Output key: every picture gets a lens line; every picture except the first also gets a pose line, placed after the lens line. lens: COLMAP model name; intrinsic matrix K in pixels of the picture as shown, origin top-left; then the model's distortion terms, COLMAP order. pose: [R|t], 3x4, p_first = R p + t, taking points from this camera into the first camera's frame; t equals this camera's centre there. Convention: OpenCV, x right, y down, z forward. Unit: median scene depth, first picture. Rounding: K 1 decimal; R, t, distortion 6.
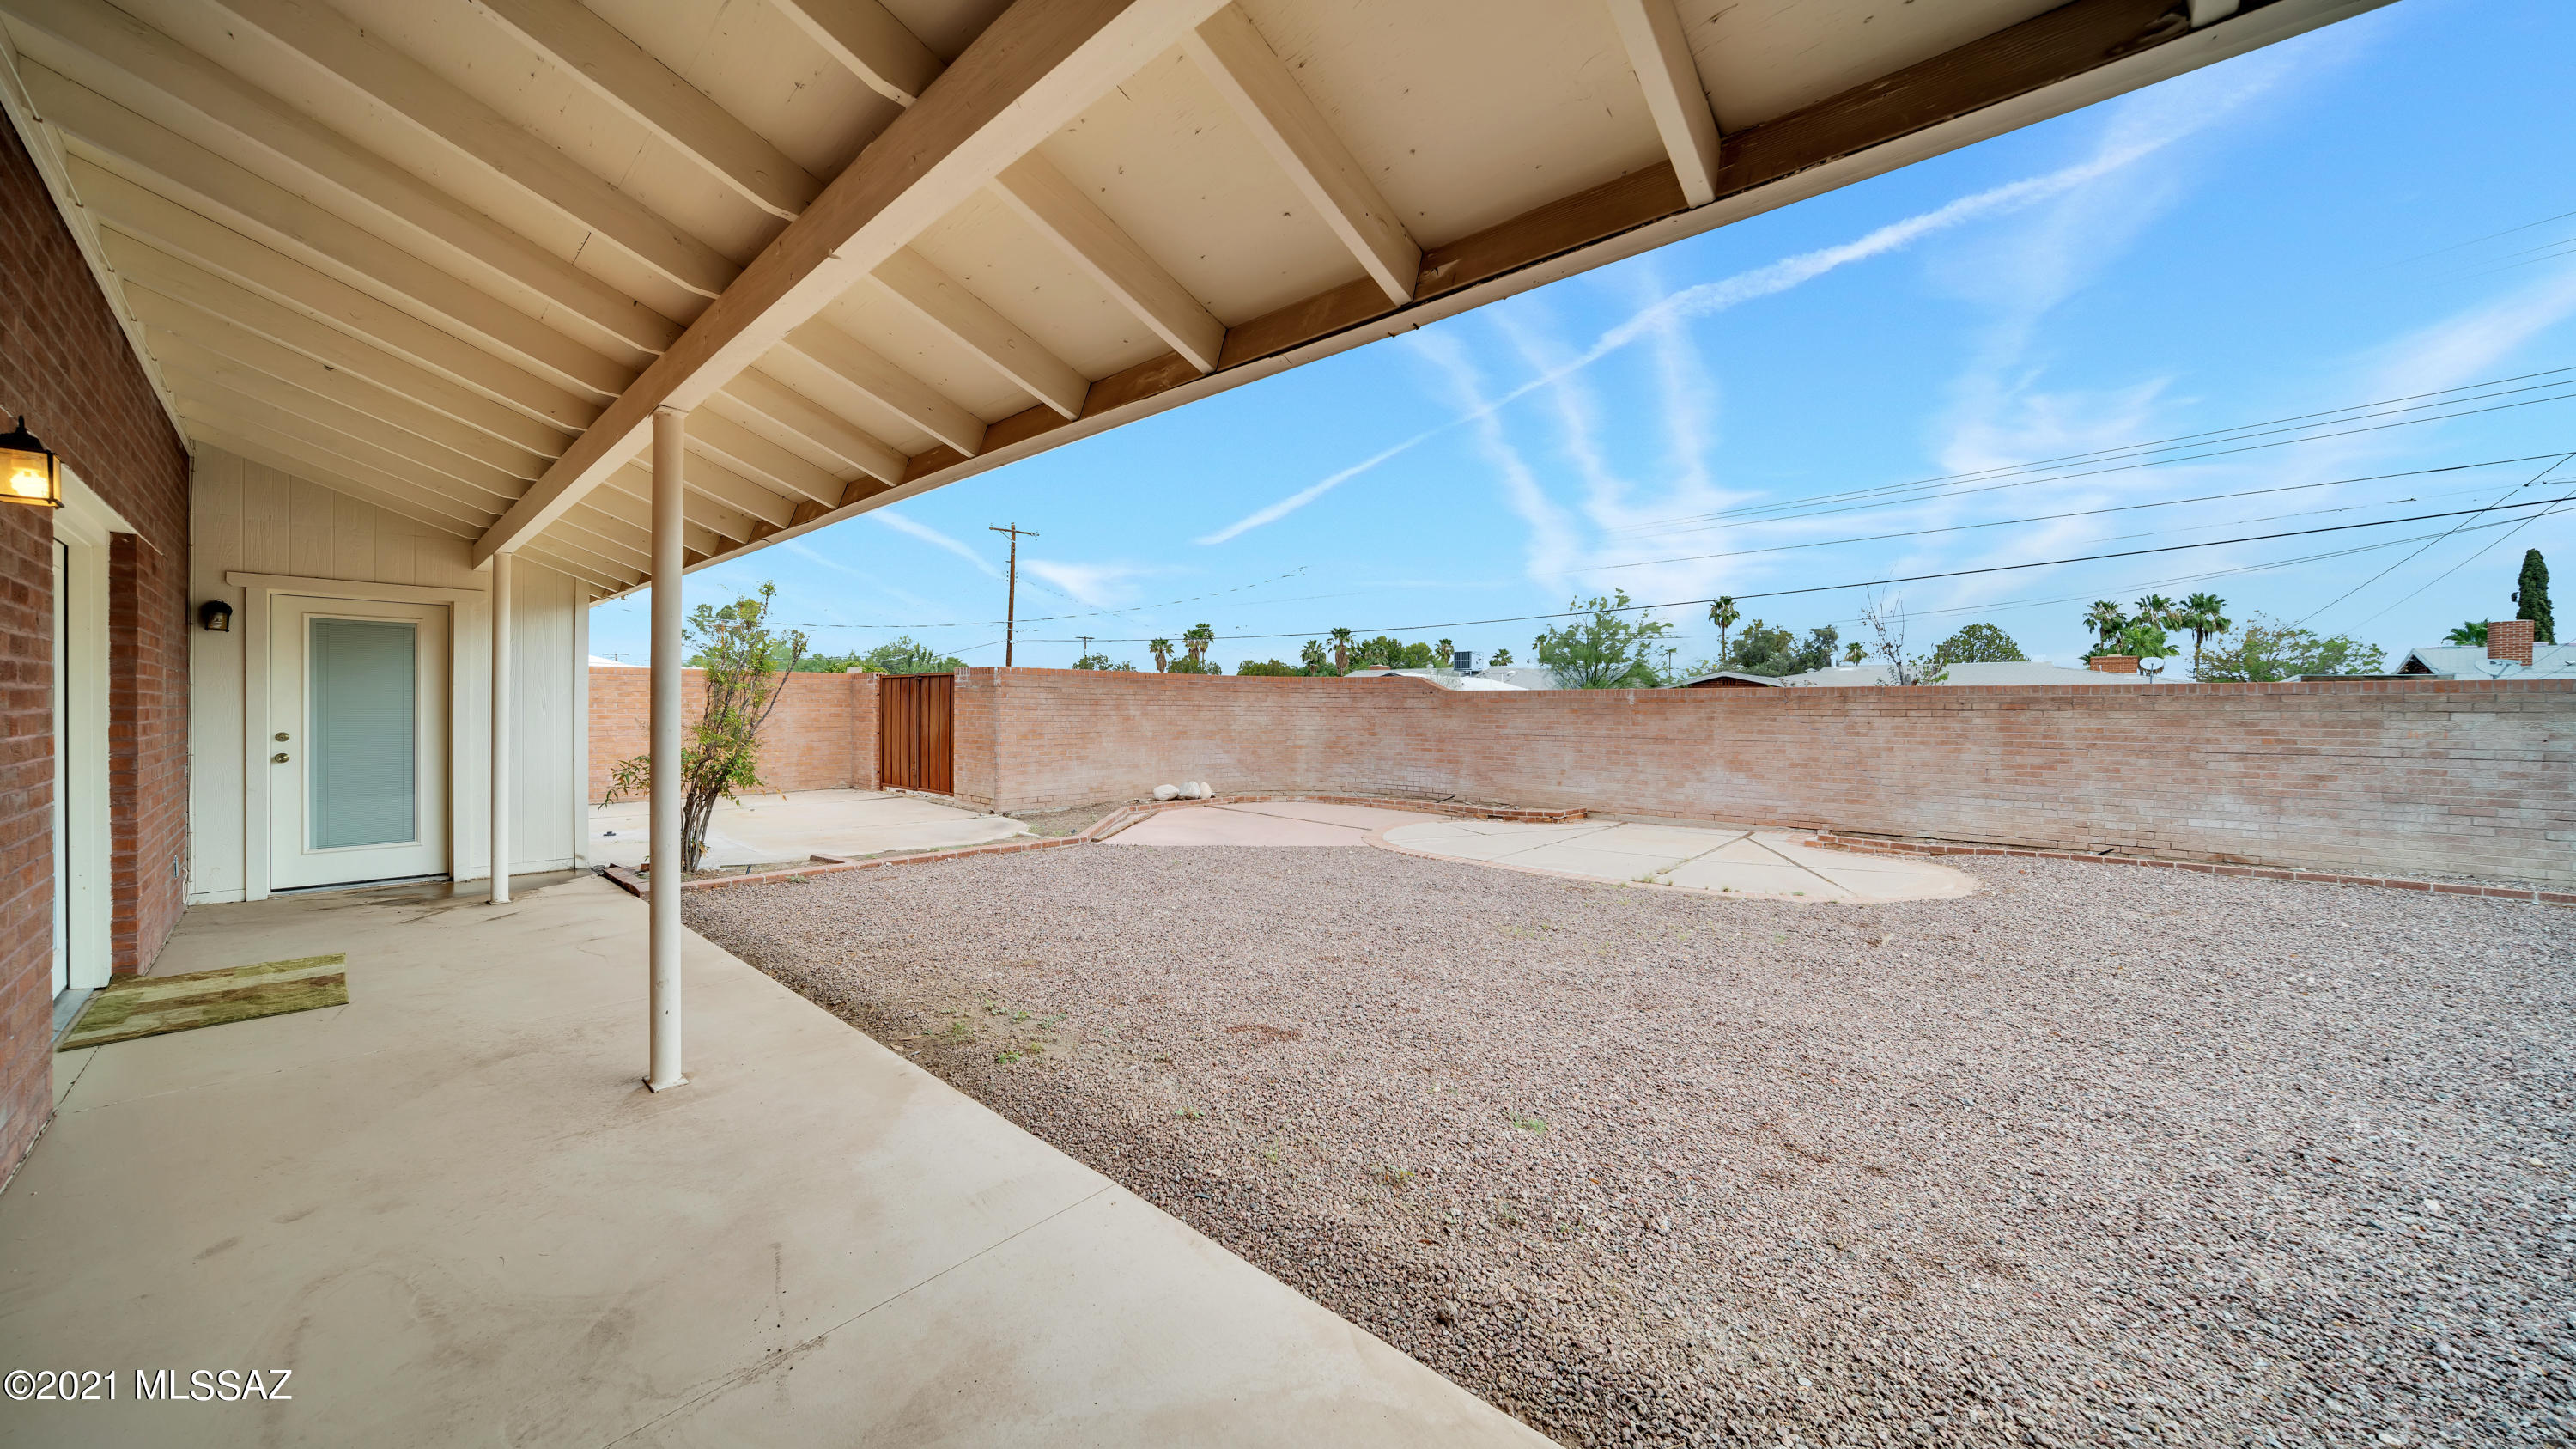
lens RADIAL K [[873.6, 0, 1277.1], [0, 873.6, 715.9], [0, 0, 1]] dist [-0.000080, 0.000275]
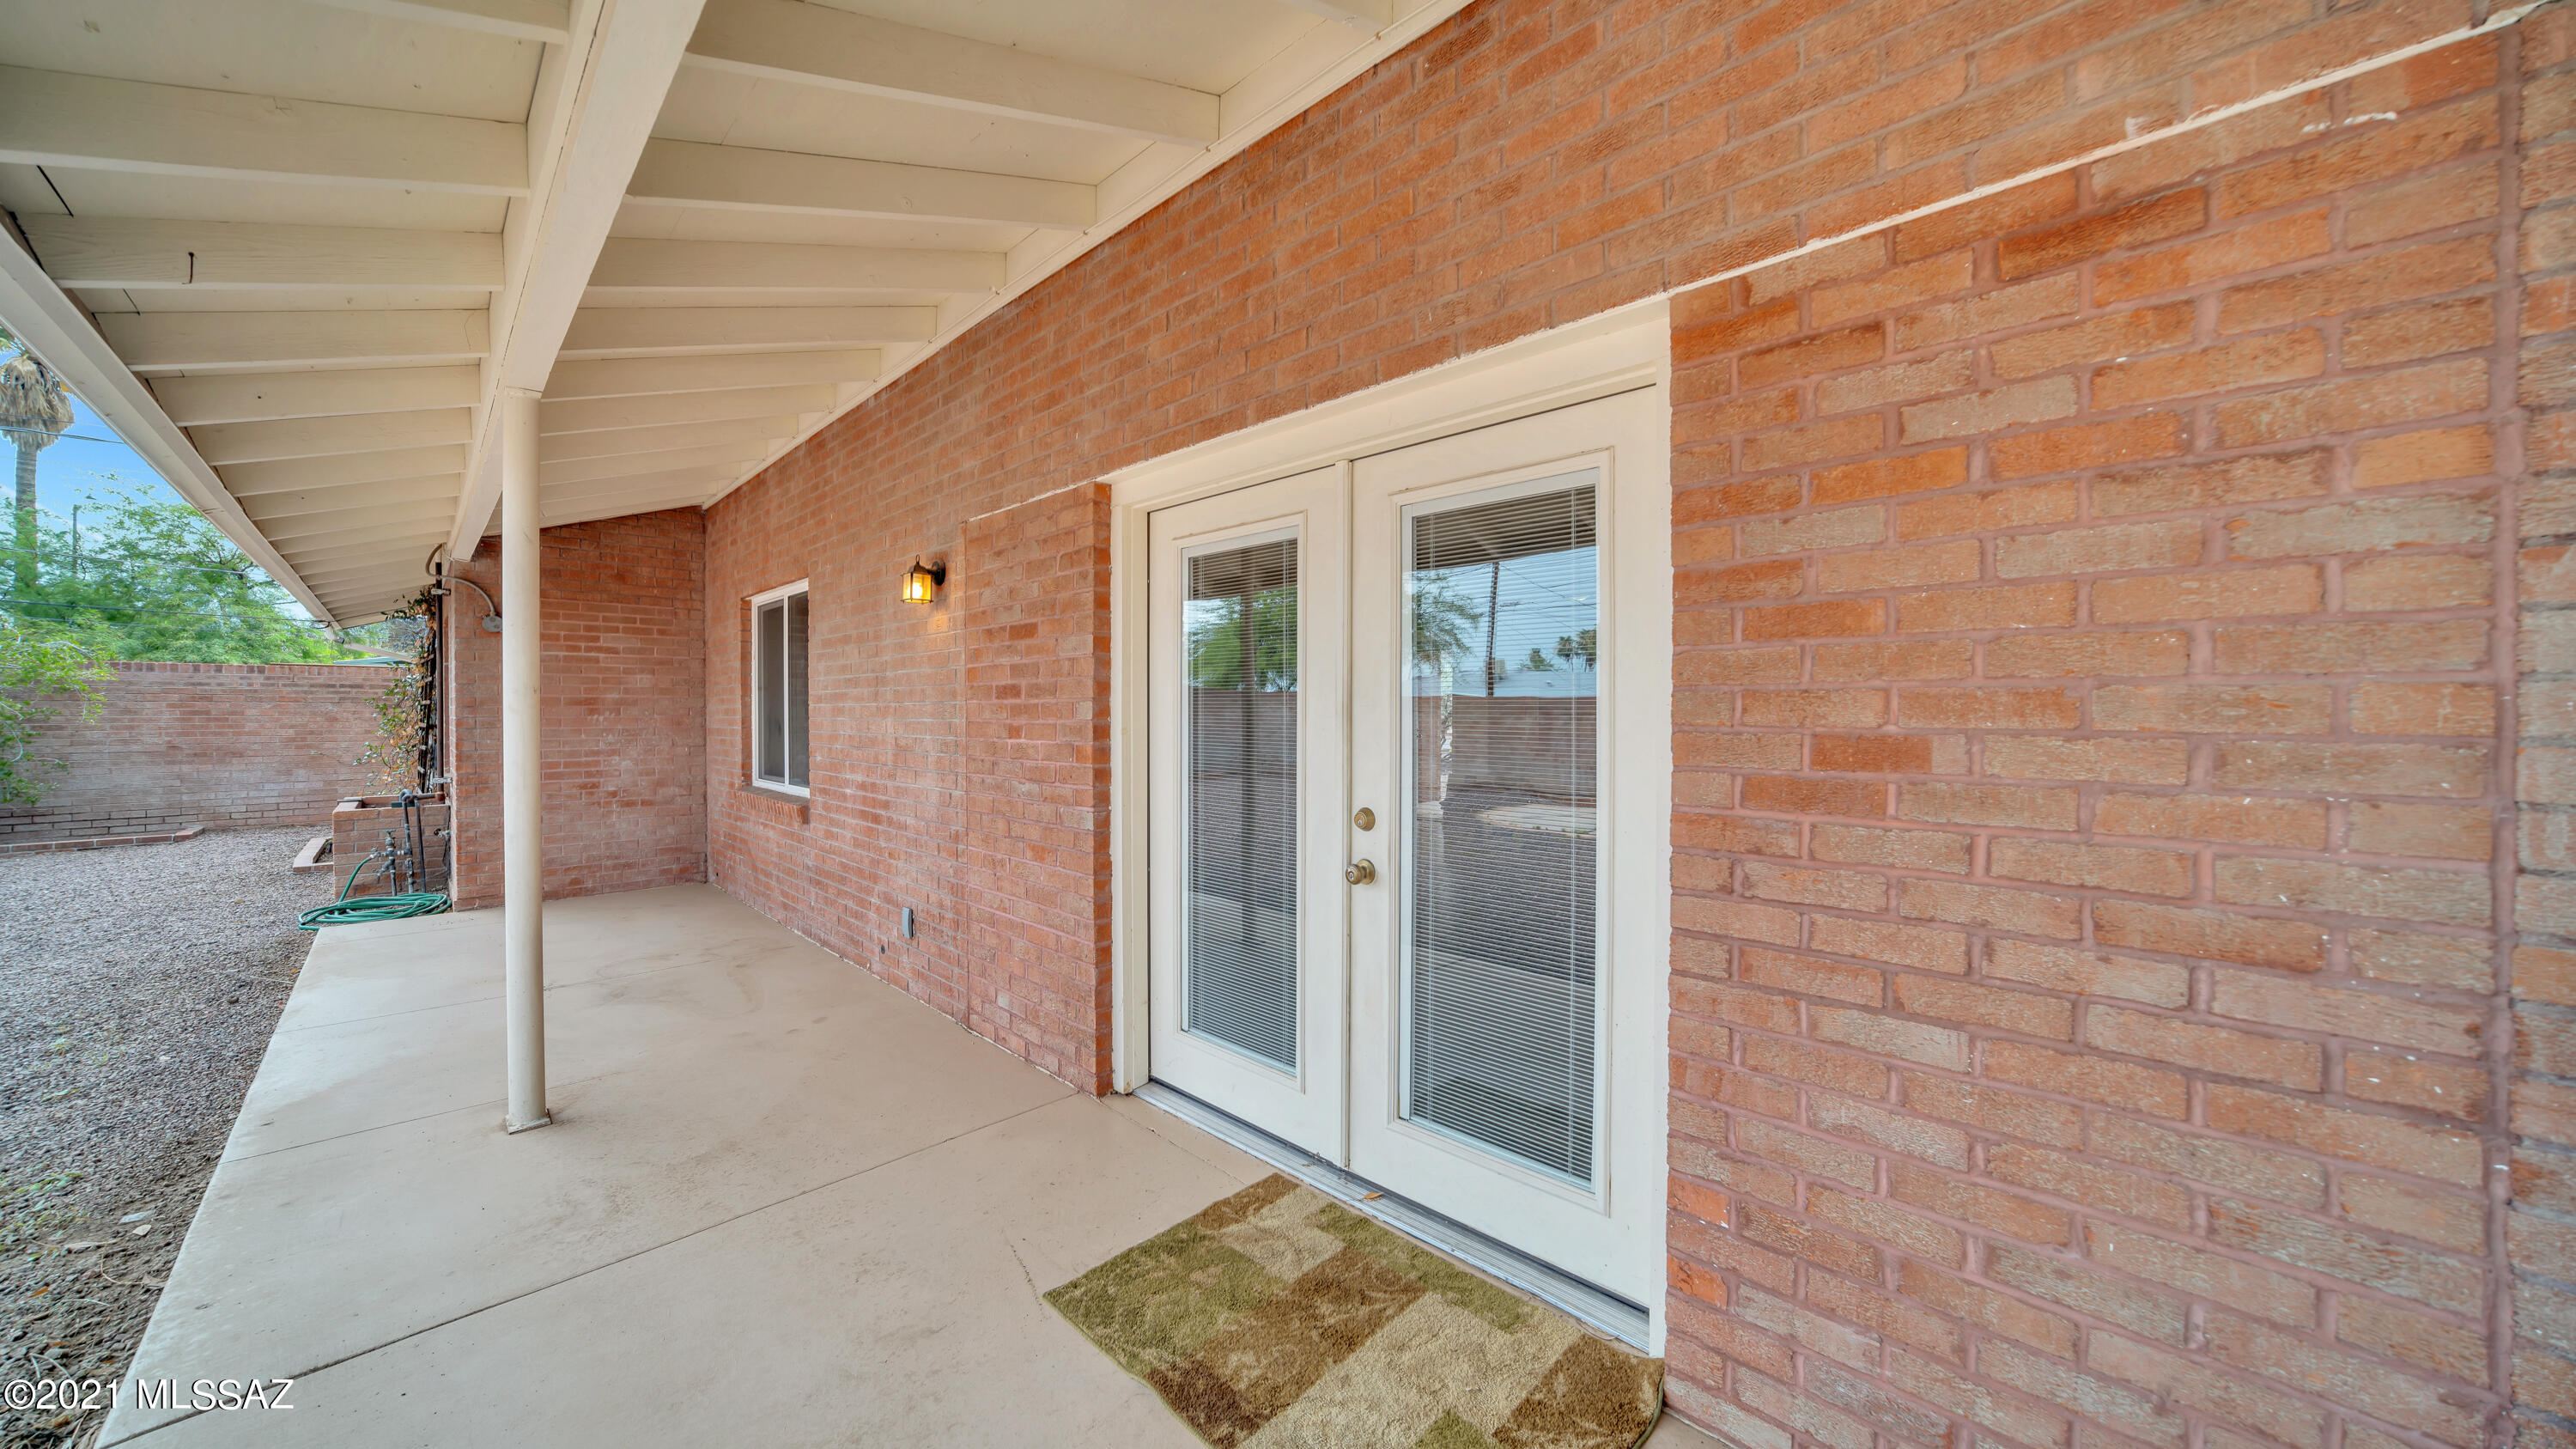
lens RADIAL K [[873.6, 0, 1277.1], [0, 873.6, 715.9], [0, 0, 1]] dist [-0.000080, 0.000275]
pose [[-0.998908, -0.016105, 0.043859, -1.443191], [-0.015318, 0.999717, 0.018215, -0.033843], [-0.044140, 0.017523, -0.998872, 1.778725]]
